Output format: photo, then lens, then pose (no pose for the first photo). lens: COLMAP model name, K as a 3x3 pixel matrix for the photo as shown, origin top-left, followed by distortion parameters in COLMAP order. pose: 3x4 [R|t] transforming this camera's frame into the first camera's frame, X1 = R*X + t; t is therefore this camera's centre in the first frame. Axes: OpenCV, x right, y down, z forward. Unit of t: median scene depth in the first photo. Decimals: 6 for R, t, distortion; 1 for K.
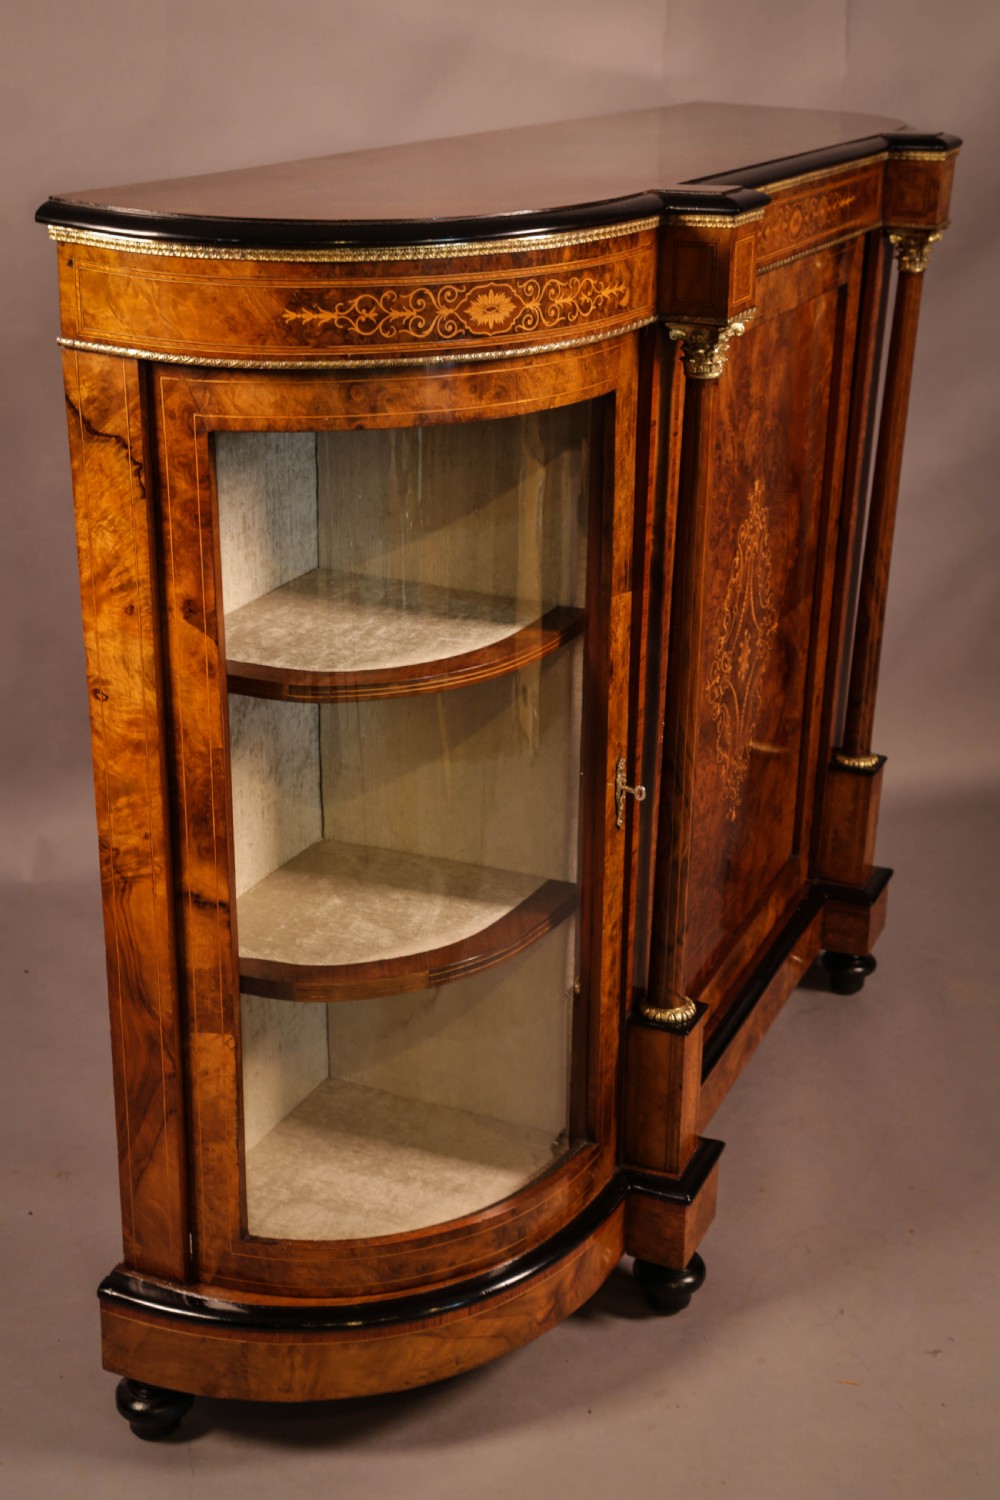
lens RADIAL K [[2034.4, 0, 500.0], [0, 2034.4, 750.0], [0, 0, 1]] dist [0.137588, 0.048276]
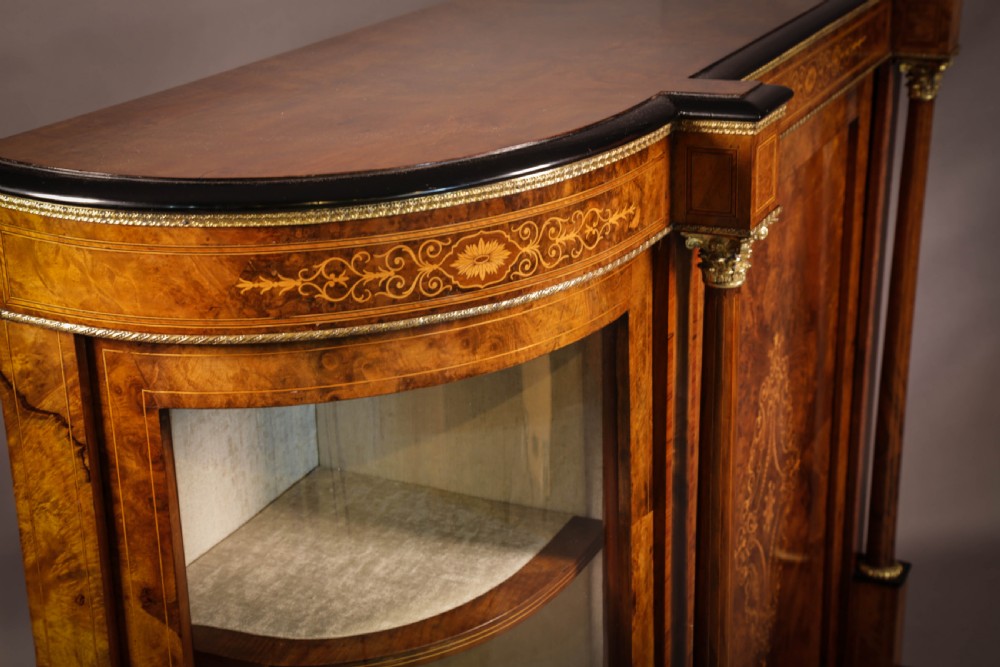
lens RADIAL K [[1617.5, 0, 500.0], [0, 1617.5, 333.5], [0, 0, 1]] dist [0.203716, 0.085158]
pose [[0.999220, -0.030724, -0.024819, 0.018652], [0.030276, 0.999376, -0.018205, -0.164581], [0.025363, 0.017439, 0.999526, 0.302824]]
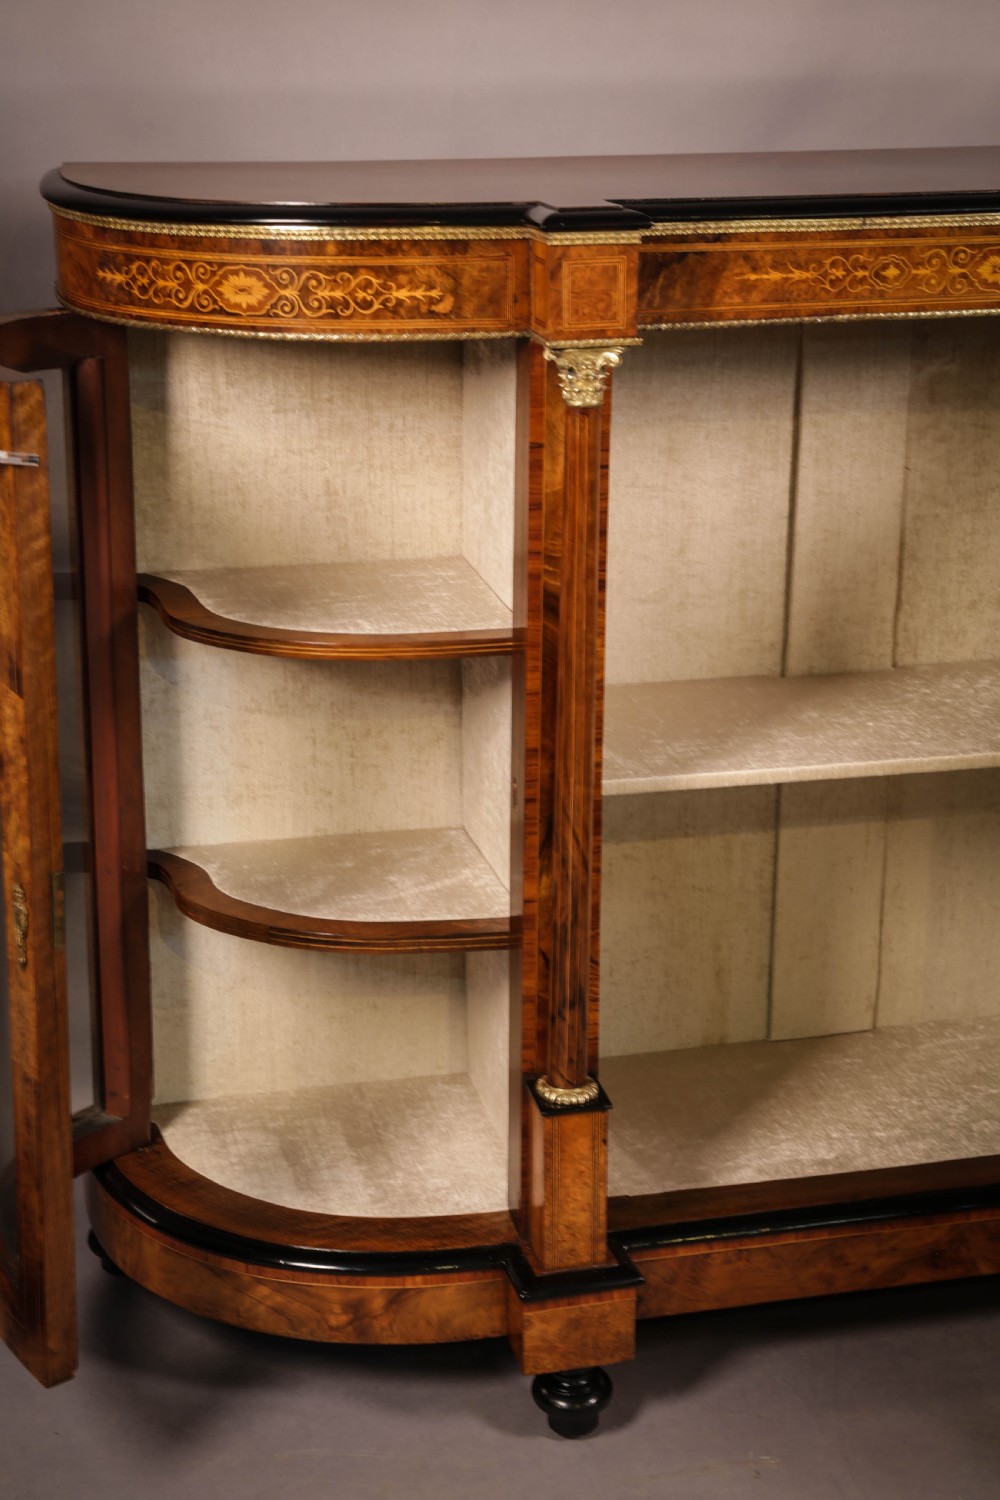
lens RADIAL K [[2426.2, 0, 507.1], [0, 2426.2, 712.6], [0, 0, 1]] dist [0.203716, 0.085158]
pose [[0.607293, 0.228052, -0.761044, 1.040494], [-0.276951, 0.958598, 0.066250, -0.123380], [0.744643, 0.170538, 0.645309, 0.315339]]
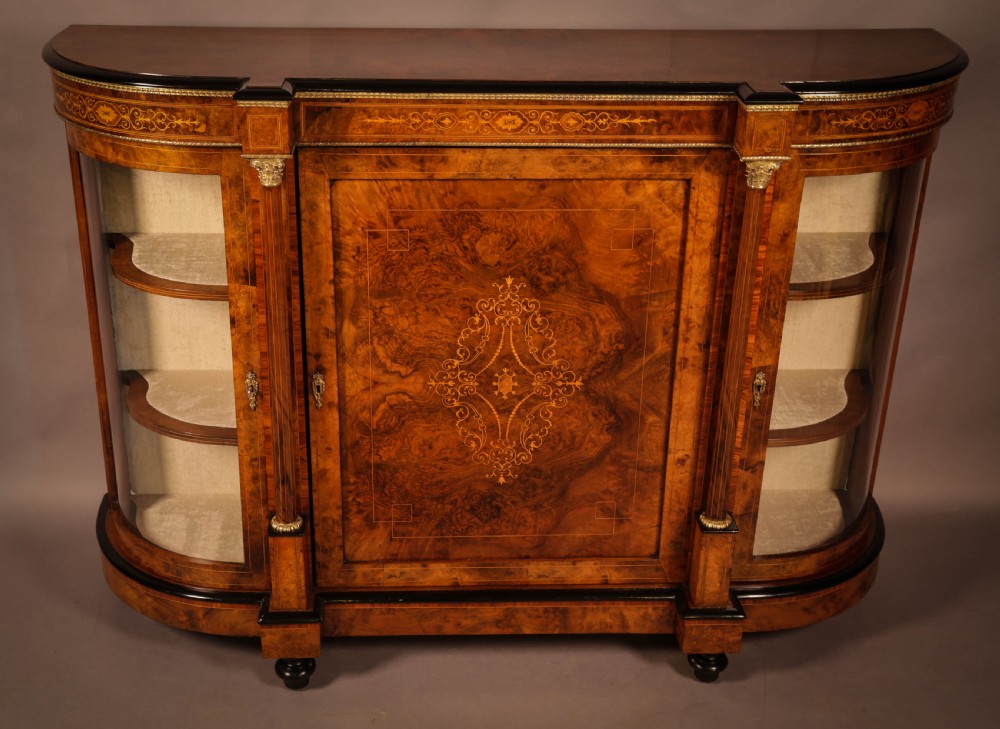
lens RADIAL K [[1419.1, 0, 449.0], [0, 1419.1, 364.9], [0, 0, 1]] dist [0.066767, -0.025815]
pose [[0.418906, 0.371978, -0.828342, 1.357419], [-0.324064, 0.913412, 0.246295, -0.430463], [0.848234, 0.165261, 0.503179, 0.591255]]
